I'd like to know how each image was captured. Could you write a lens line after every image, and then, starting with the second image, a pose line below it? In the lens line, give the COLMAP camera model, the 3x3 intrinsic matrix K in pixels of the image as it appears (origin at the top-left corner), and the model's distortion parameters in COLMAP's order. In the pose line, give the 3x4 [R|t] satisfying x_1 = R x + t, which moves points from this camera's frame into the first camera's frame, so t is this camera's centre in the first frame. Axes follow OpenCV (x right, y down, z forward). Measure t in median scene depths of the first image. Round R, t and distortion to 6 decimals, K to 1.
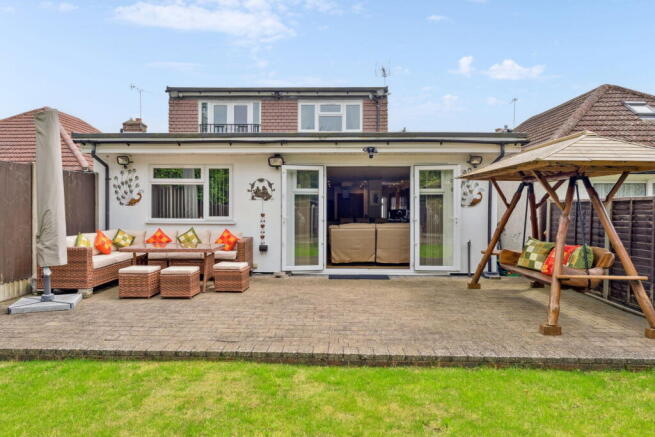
lens RADIAL K [[457.3, 0, 326.8], [0, 457.3, 201.0], [0, 0, 1]] dist [-0.001660, -0.000168]
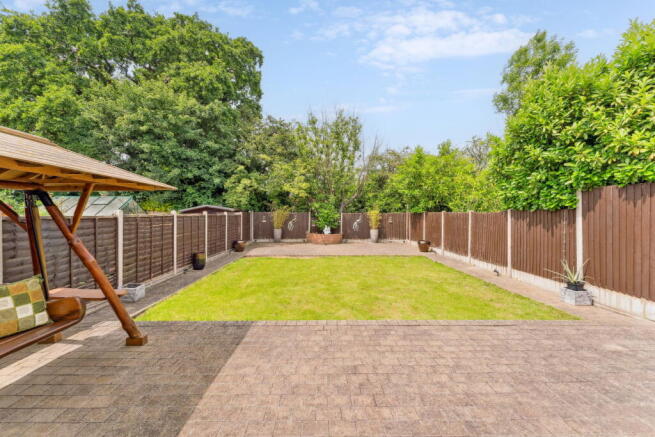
lens RADIAL K [[275.9, 0, 323.6], [0, 275.9, 212.2], [0, 0, 1]] dist [-0.001392, -0.000134]
pose [[-0.999426, -0.006572, -0.033235, 0.071598], [-0.006108, 0.999883, -0.014034, -0.016779], [0.033324, -0.013823, -0.999349, 1.724066]]
